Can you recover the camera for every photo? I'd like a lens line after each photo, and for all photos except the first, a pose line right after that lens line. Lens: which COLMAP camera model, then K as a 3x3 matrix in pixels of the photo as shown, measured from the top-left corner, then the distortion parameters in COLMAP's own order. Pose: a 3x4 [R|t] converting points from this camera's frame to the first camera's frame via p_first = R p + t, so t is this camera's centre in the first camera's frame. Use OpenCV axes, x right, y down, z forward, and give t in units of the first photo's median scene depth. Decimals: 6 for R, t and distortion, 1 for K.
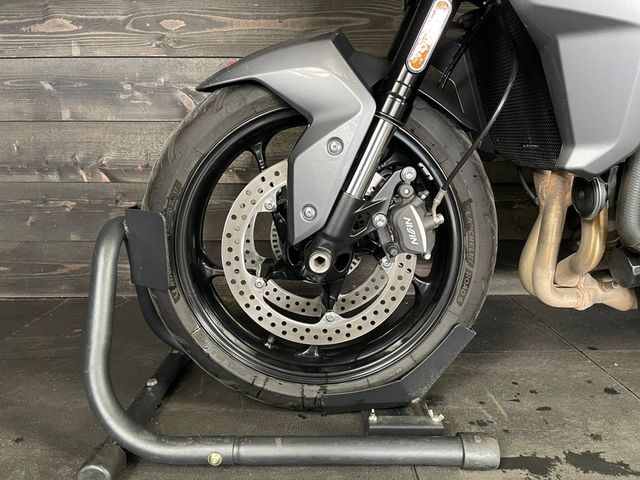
lens RADIAL K [[489.2, 0, 320.1], [0, 489.2, 237.2], [0, 0, 1]] dist [0.086441, -0.119569]
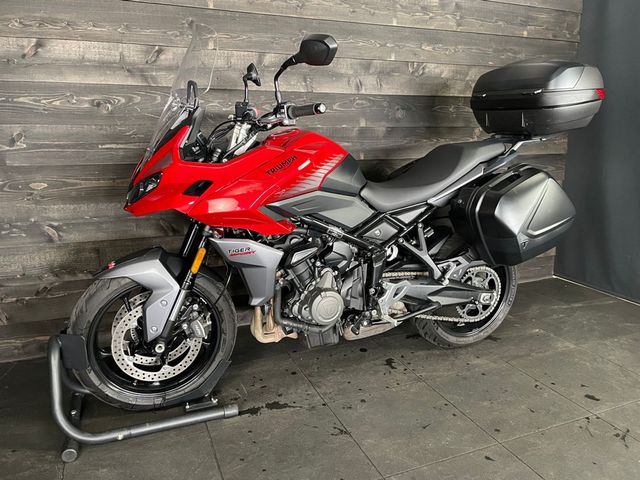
lens RADIAL K [[489.2, 0, 326.7], [0, 489.2, 238.4], [0, 0, 1]] dist [0.086441, -0.119569]
pose [[0.924363, -0.076744, 0.373715, -0.098459], [0.064123, 0.996876, 0.046107, -0.487228], [-0.376086, -0.018656, 0.926397, -1.384312]]
